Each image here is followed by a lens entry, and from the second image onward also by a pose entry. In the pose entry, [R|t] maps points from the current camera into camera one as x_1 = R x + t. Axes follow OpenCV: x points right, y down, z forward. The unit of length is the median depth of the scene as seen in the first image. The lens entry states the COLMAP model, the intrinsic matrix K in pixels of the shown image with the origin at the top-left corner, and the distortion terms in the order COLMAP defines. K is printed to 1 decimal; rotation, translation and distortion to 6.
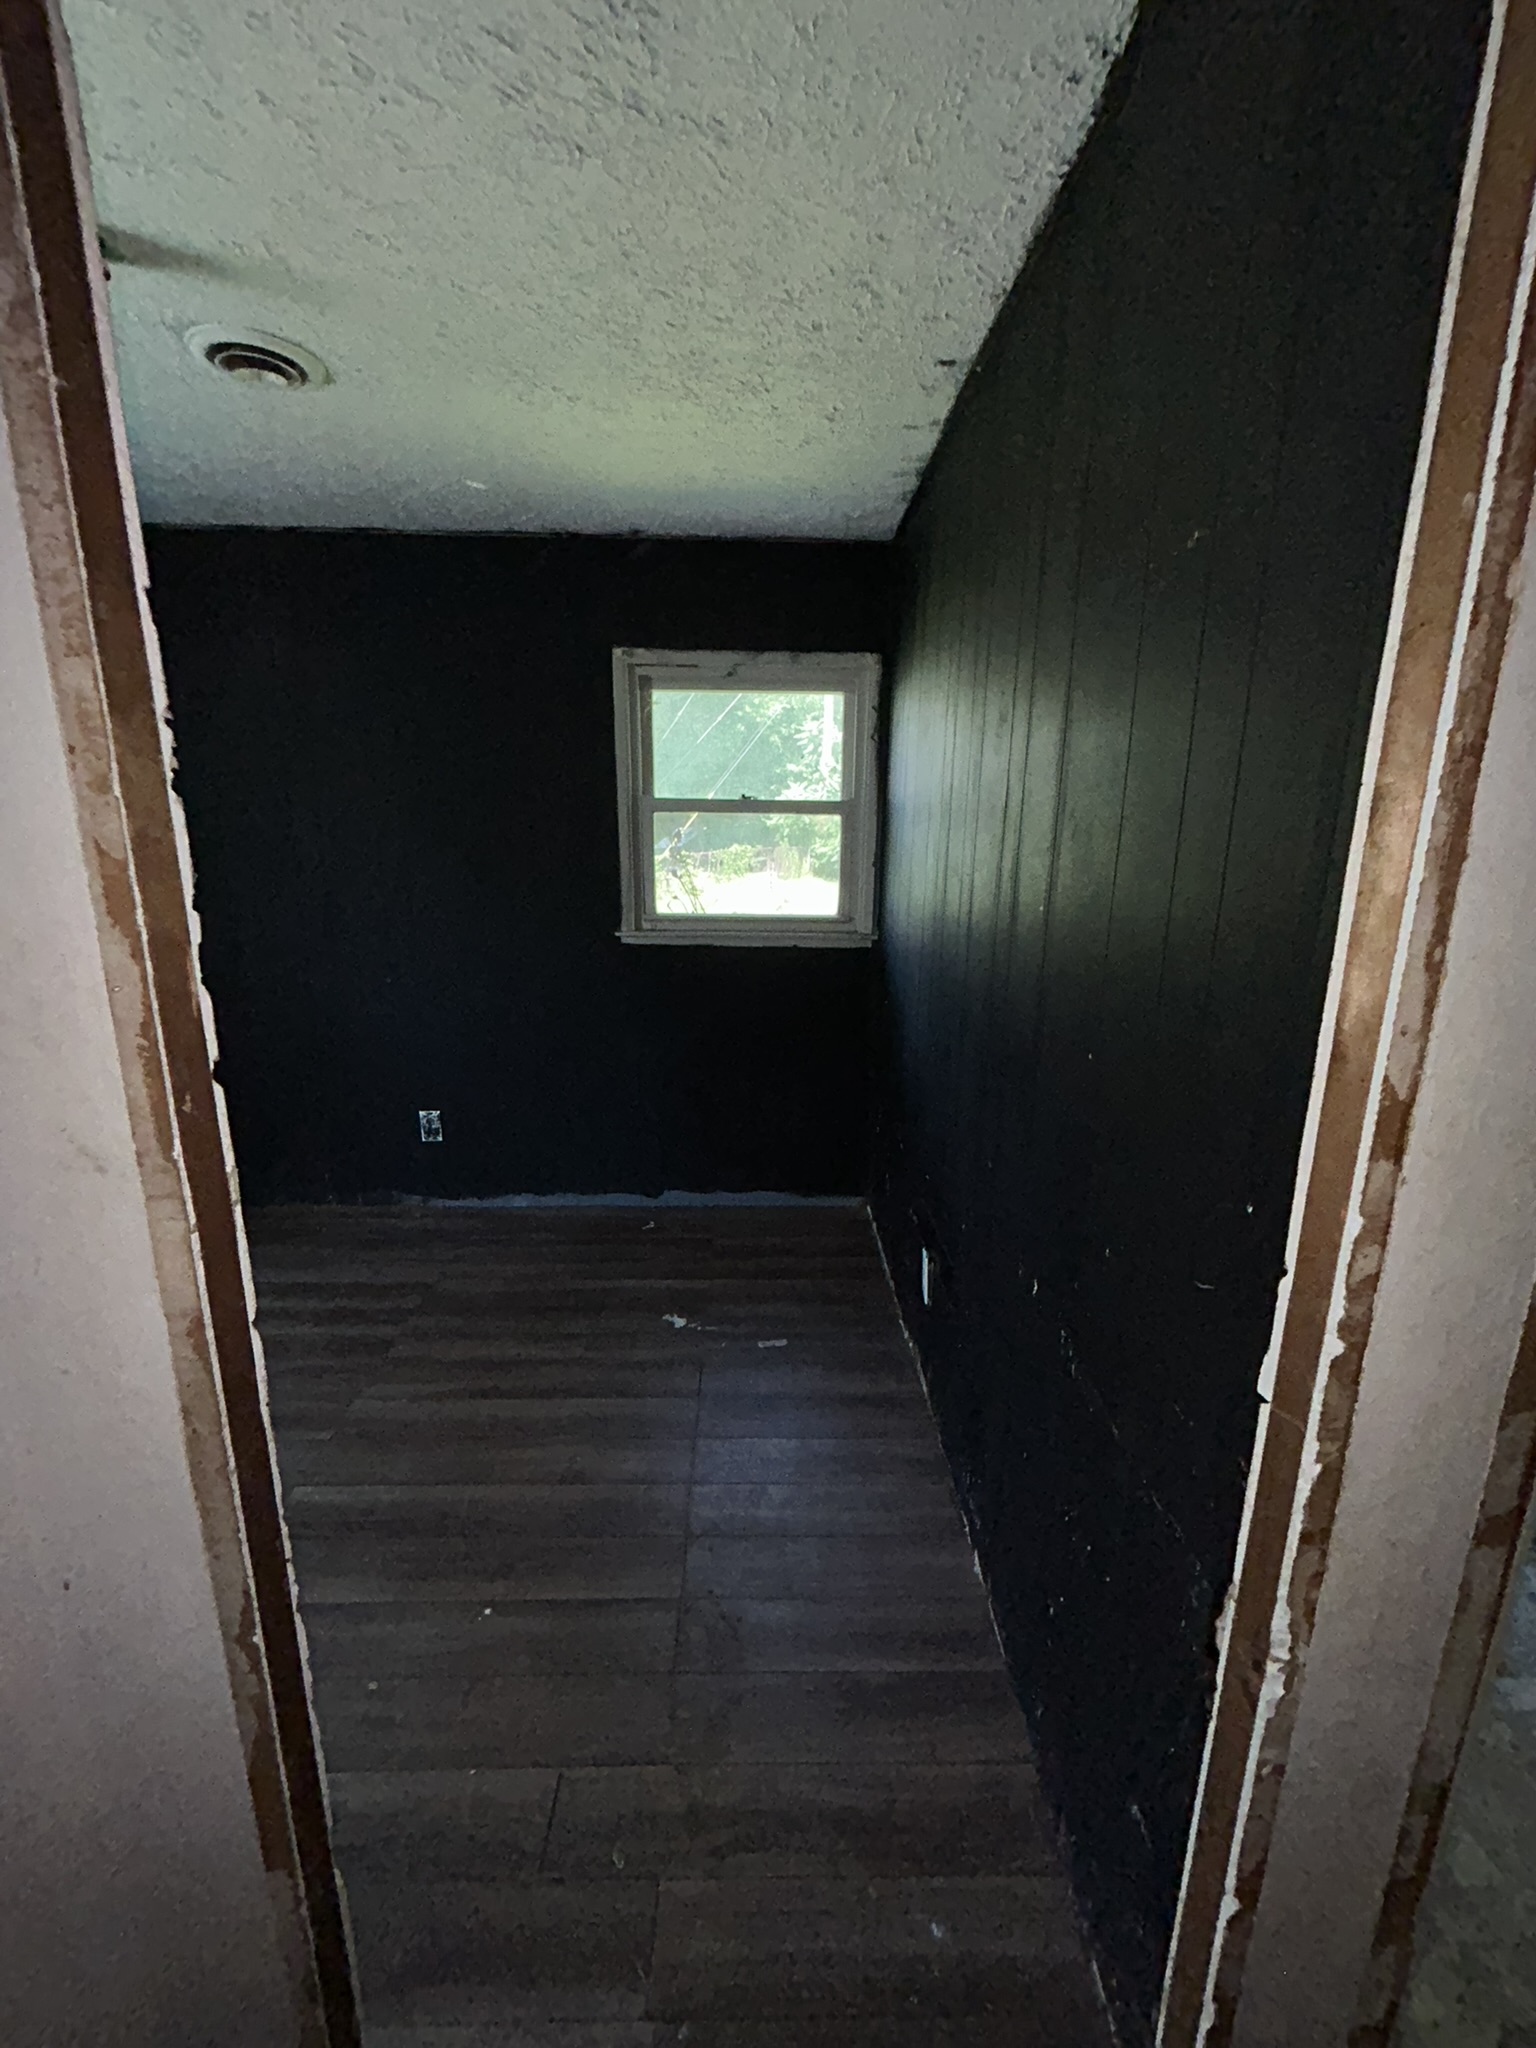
lens RADIAL K [[832.7, 0, 775.4], [0, 832.7, 1022.8], [0, 0, 1]] dist [-0.005030, 0.001619]
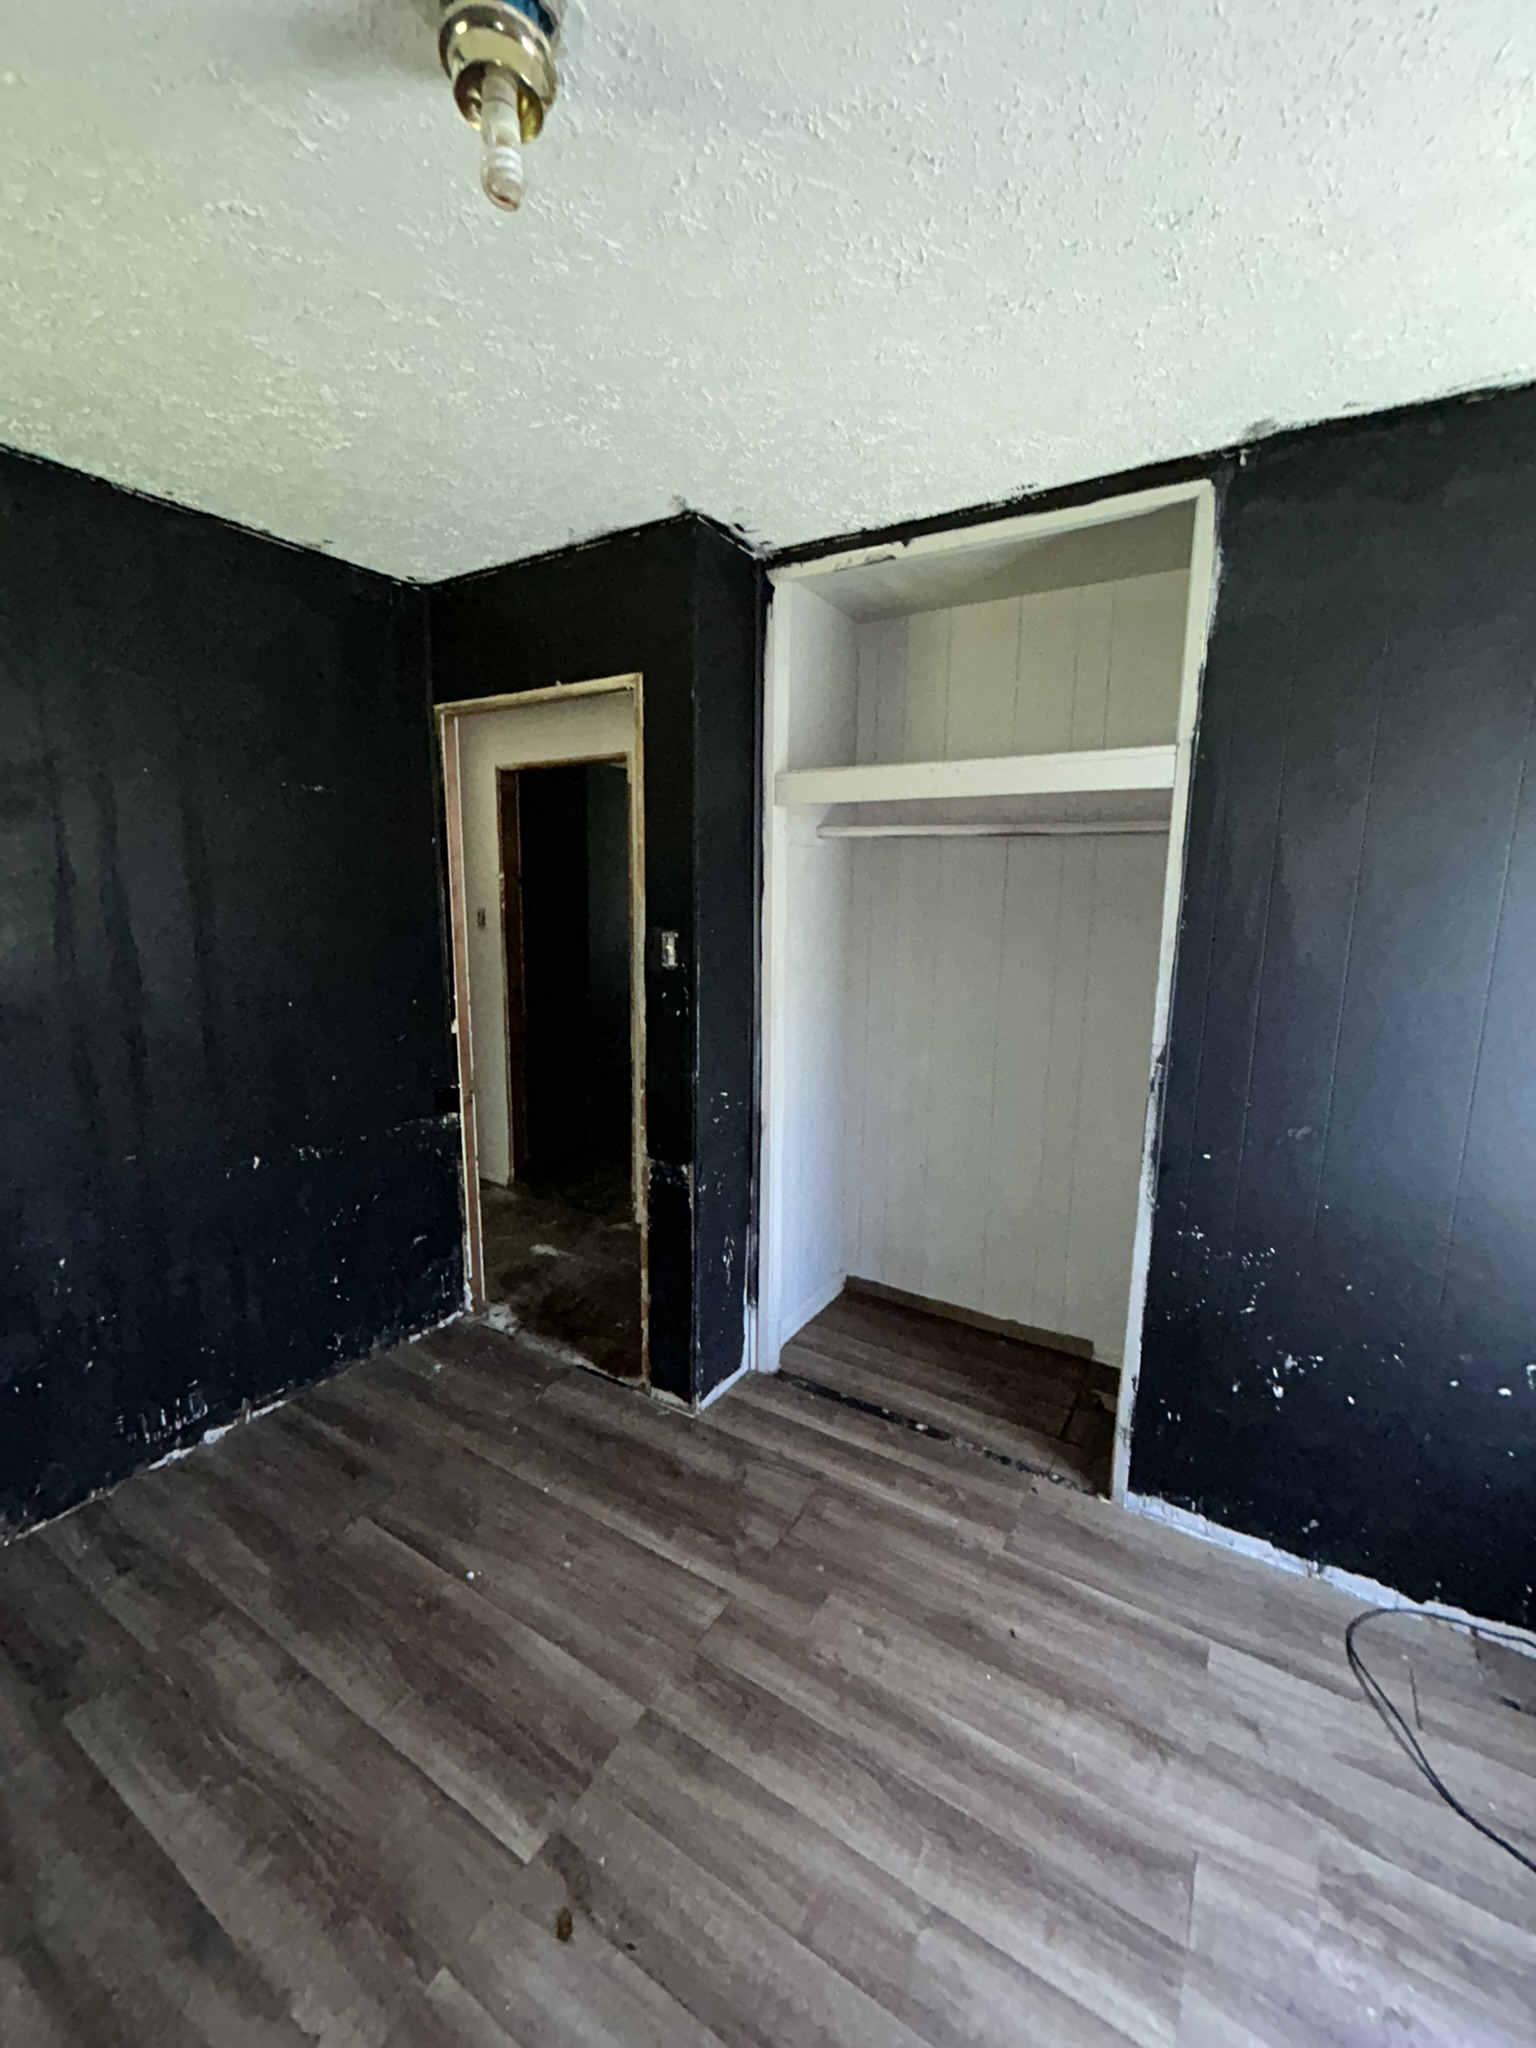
lens RADIAL K [[832.7, 0, 775.4], [0, 832.7, 1022.8], [0, 0, 1]] dist [-0.005030, 0.001619]
pose [[-0.839193, -0.105054, 0.533590, -0.736392], [0.105627, 0.930994, 0.349418, -0.222658], [-0.533477, 0.349591, -0.770187, 0.824305]]
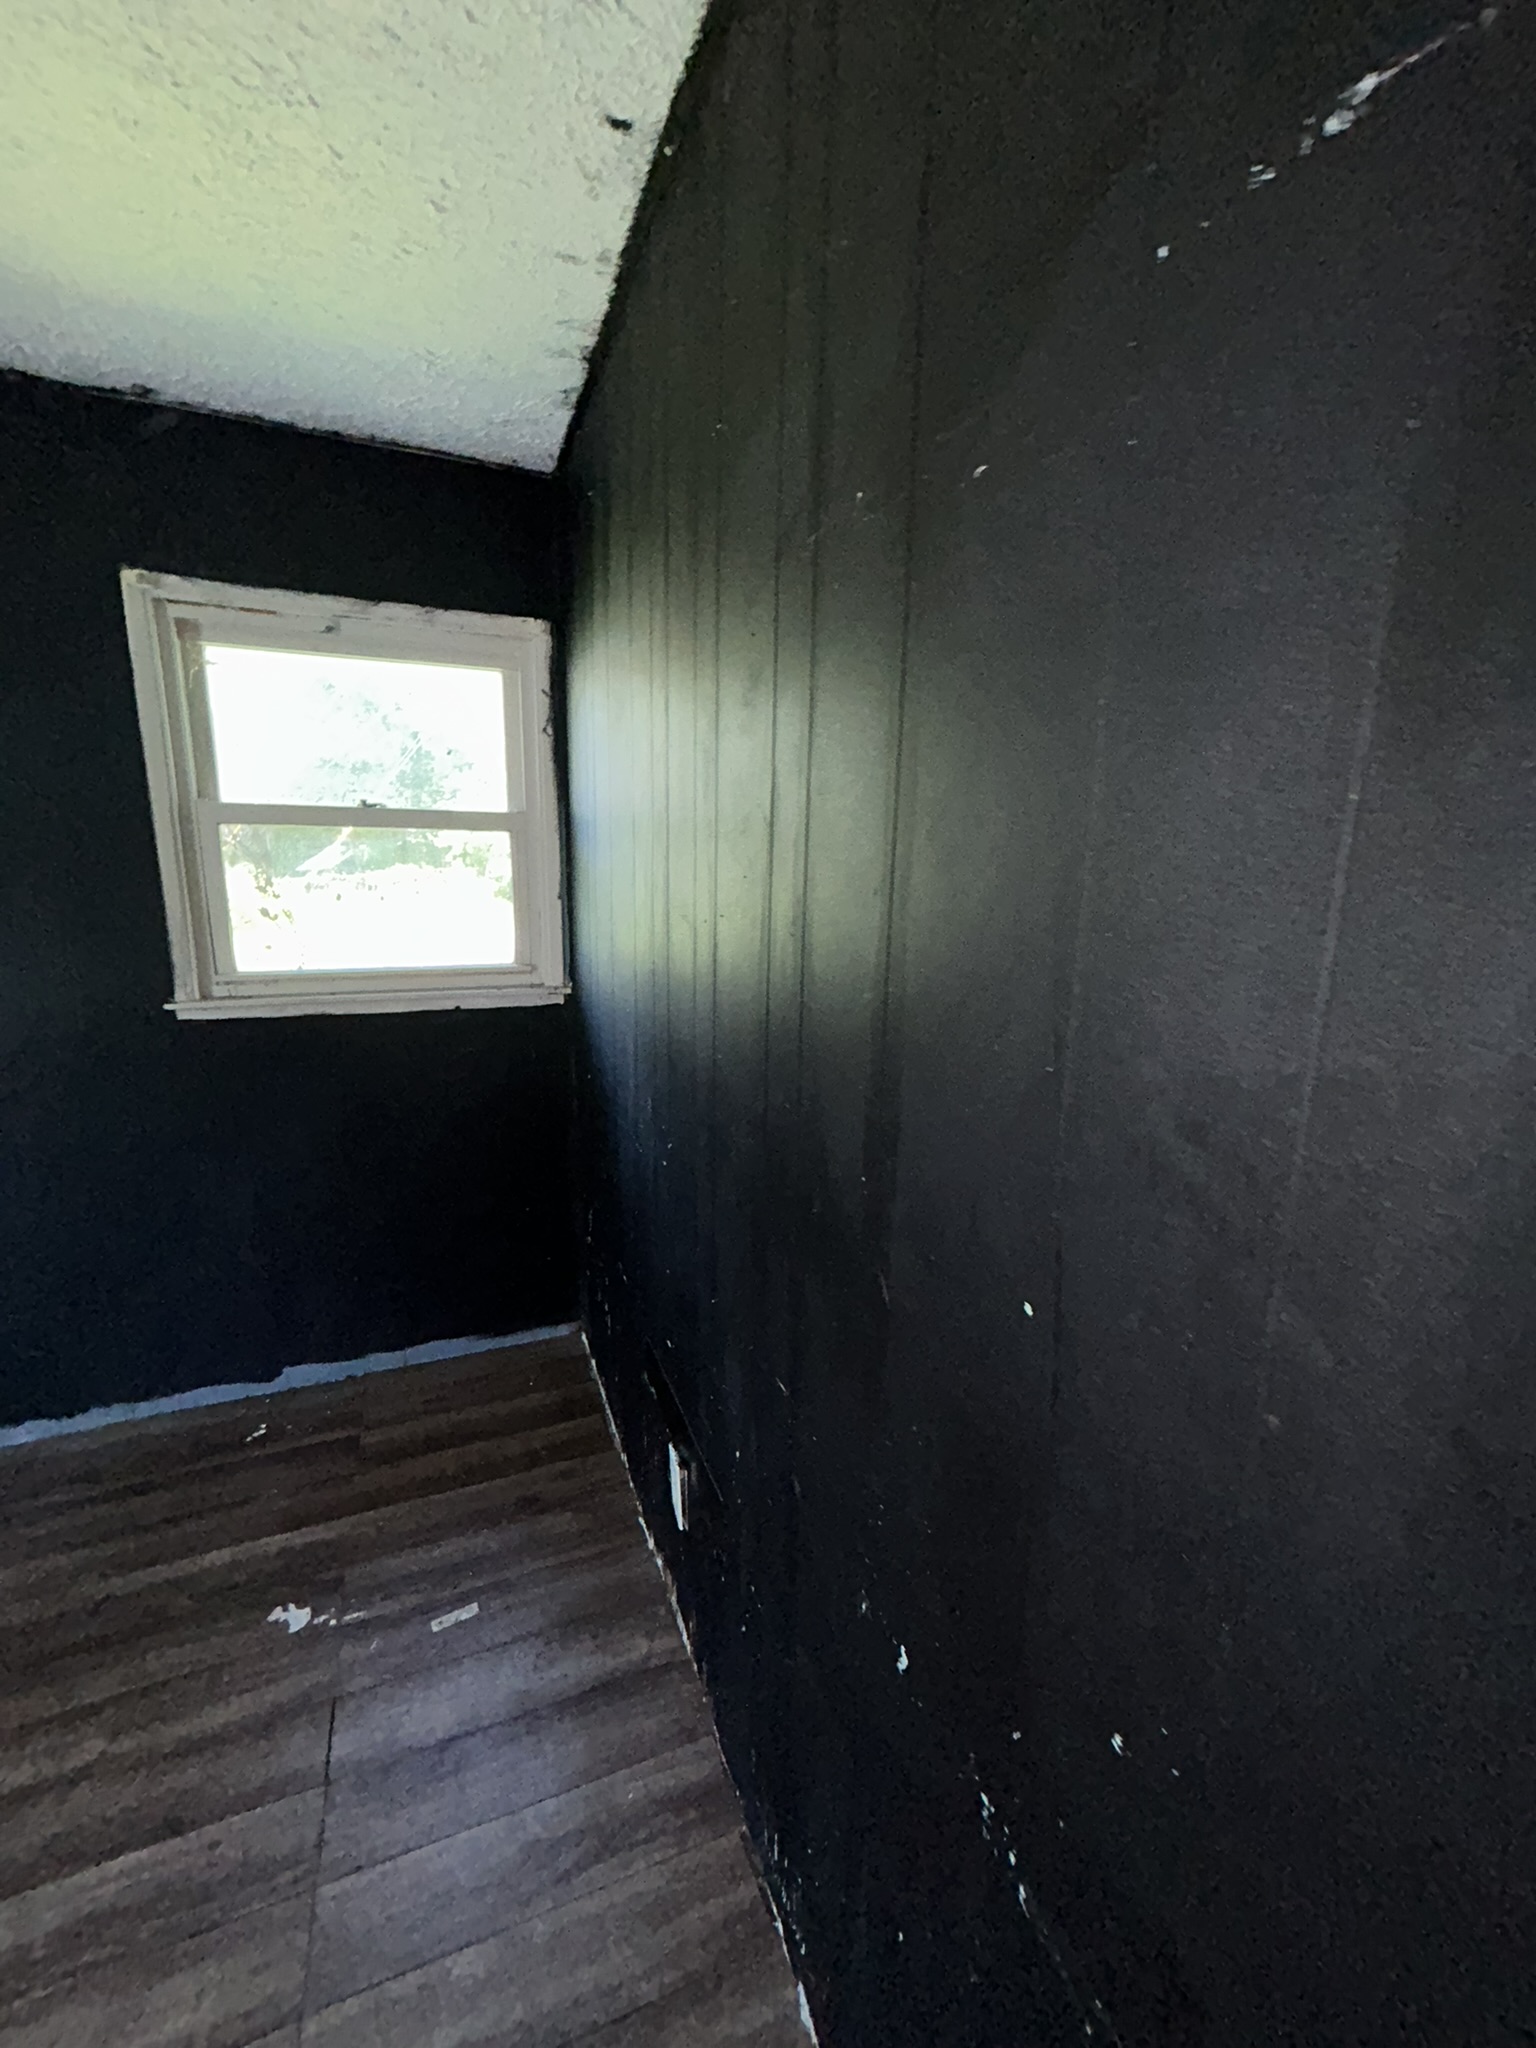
lens RADIAL K [[832.7, 0, 775.4], [0, 832.7, 1022.8], [0, 0, 1]] dist [-0.005030, 0.001619]
pose [[0.933876, -0.065875, 0.351478, 0.030704], [0.074386, 0.997172, -0.010751, -0.057872], [-0.349775, 0.036185, 0.936134, 0.243628]]
